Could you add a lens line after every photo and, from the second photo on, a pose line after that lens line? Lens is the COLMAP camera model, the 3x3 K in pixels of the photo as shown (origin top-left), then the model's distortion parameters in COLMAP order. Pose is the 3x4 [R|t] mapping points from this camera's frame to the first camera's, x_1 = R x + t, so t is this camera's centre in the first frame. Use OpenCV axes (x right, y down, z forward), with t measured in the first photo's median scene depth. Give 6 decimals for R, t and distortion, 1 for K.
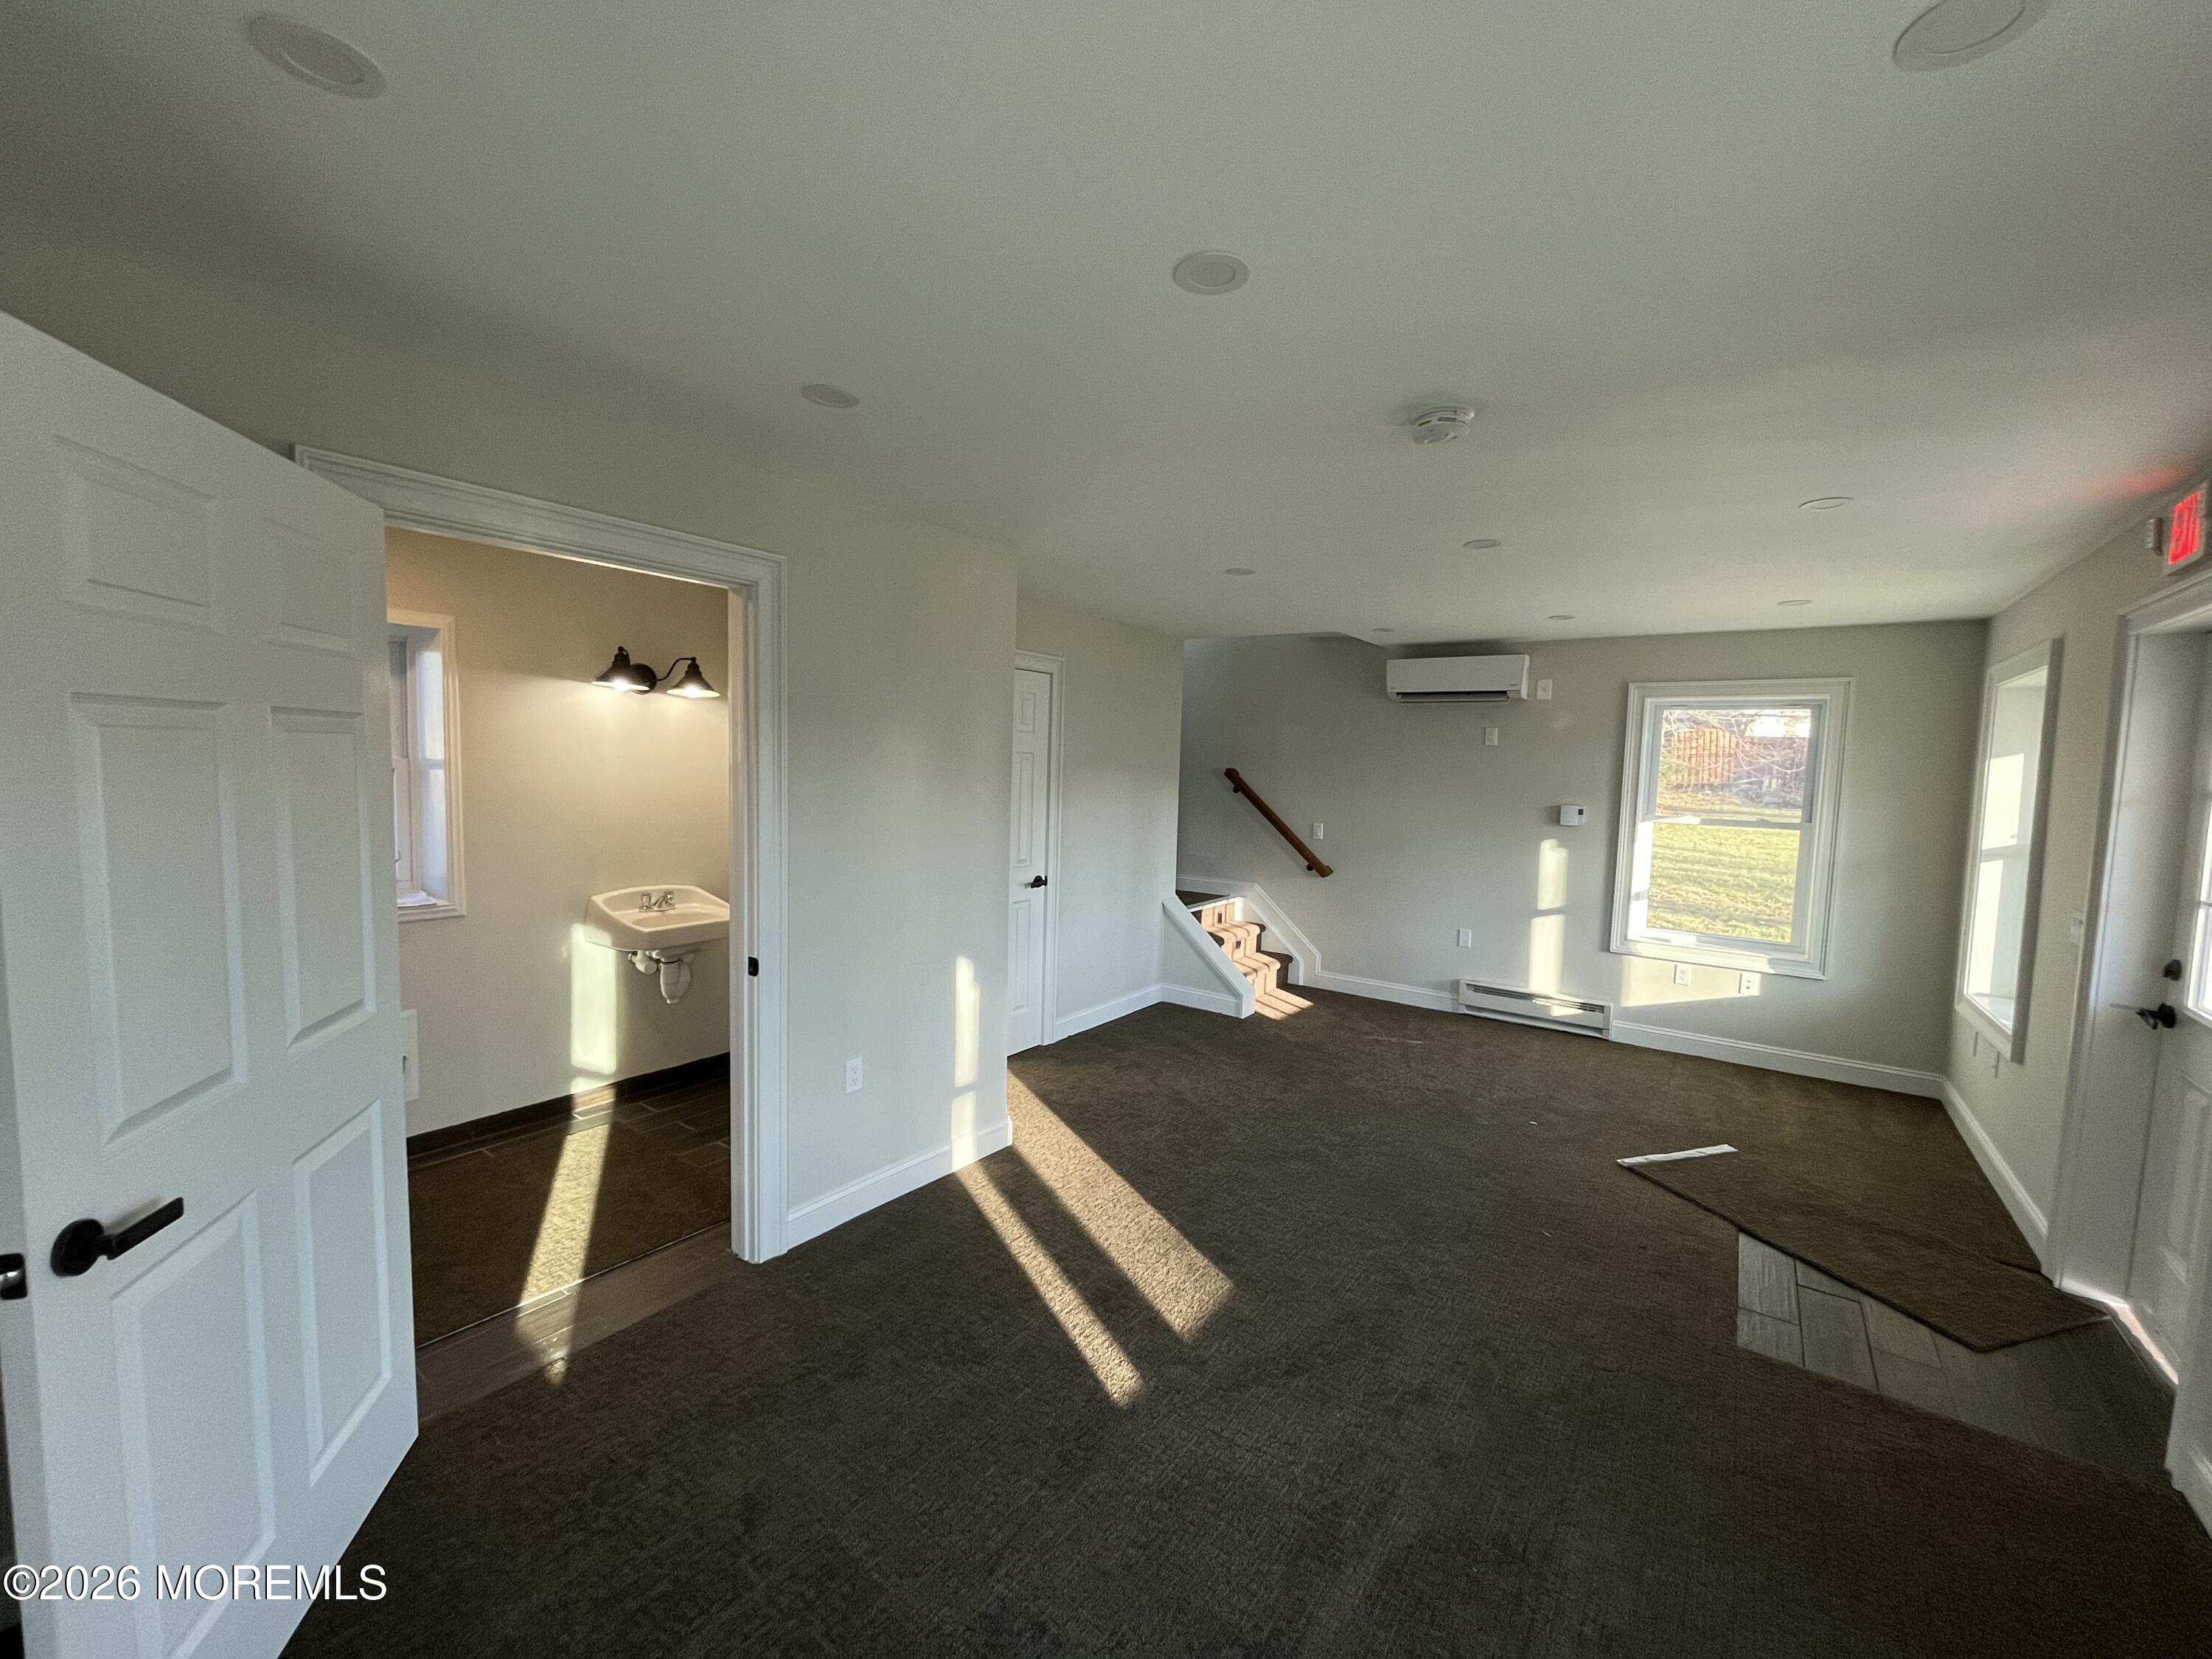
lens RADIAL K [[886.2, 0, 1092.2], [0, 886.2, 830.6], [0, 0, 1]] dist [0.000312, -0.000054]
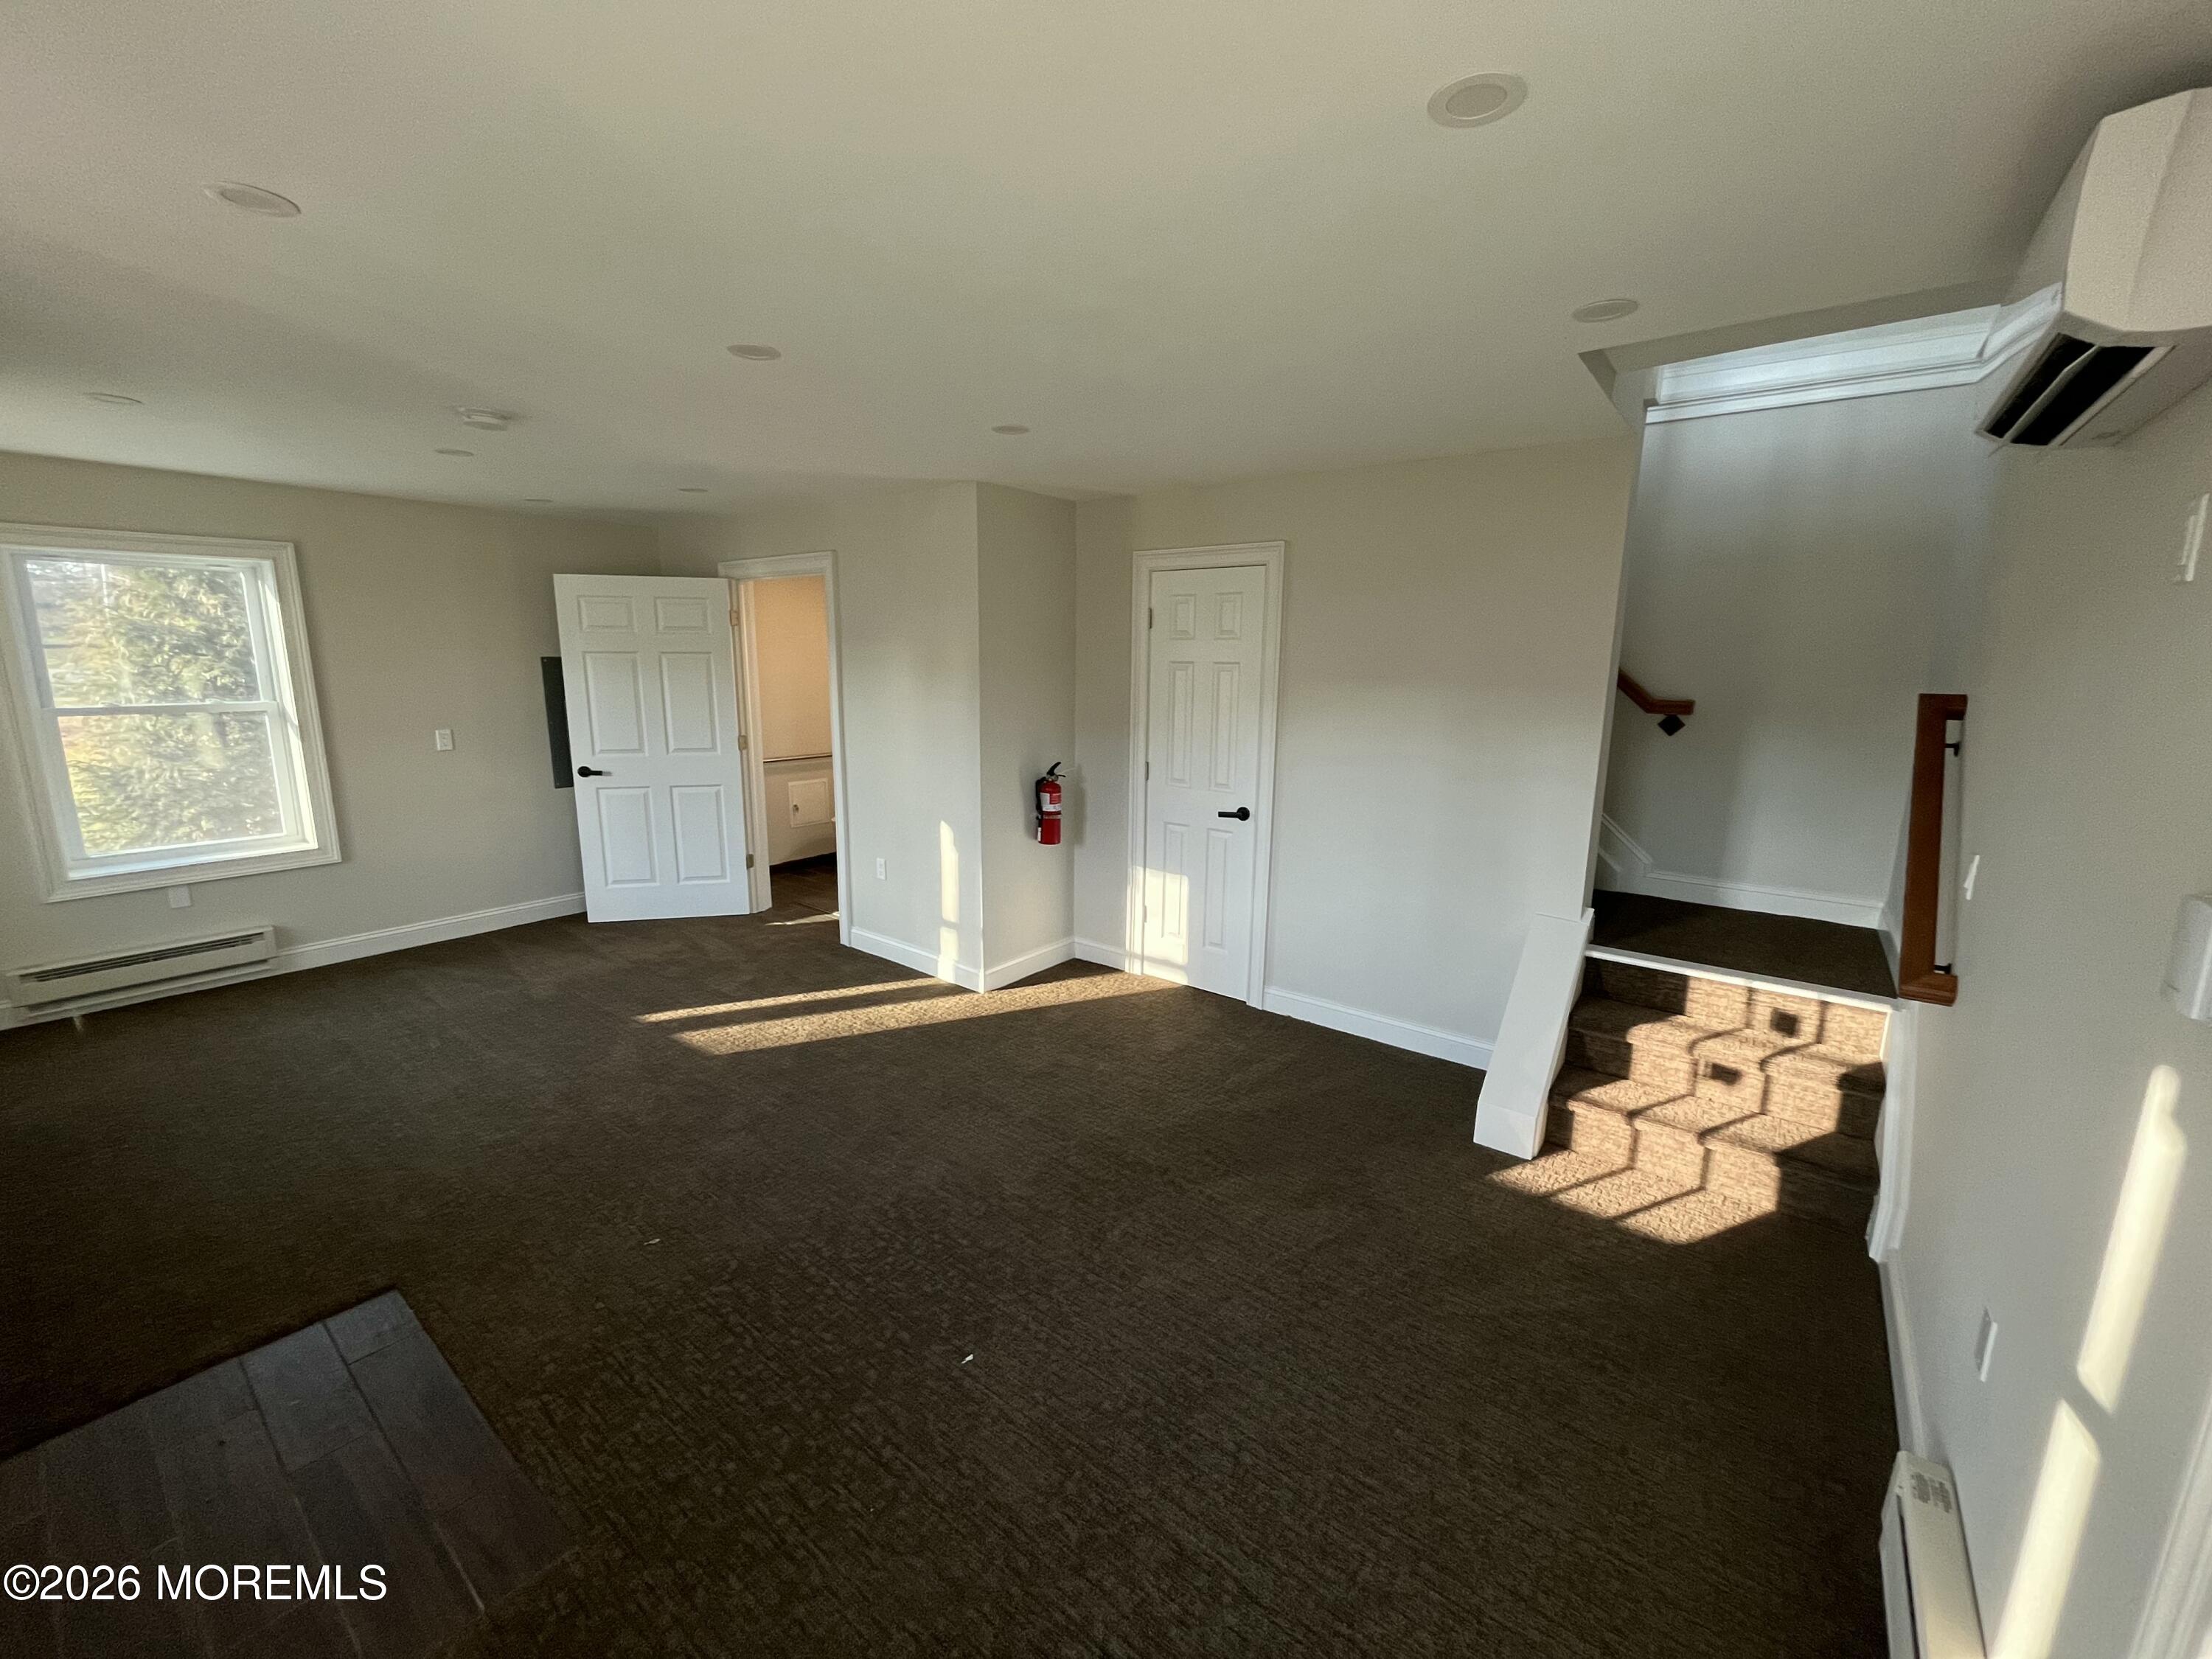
lens RADIAL K [[886.2, 0, 1092.2], [0, 886.2, 830.6], [0, 0, 1]] dist [0.000312, -0.000054]
pose [[-0.028332, 0.167873, -0.985401, 1.107116], [-0.090753, 0.981294, 0.169782, -0.082045], [0.995470, 0.094238, -0.012567, 1.211934]]
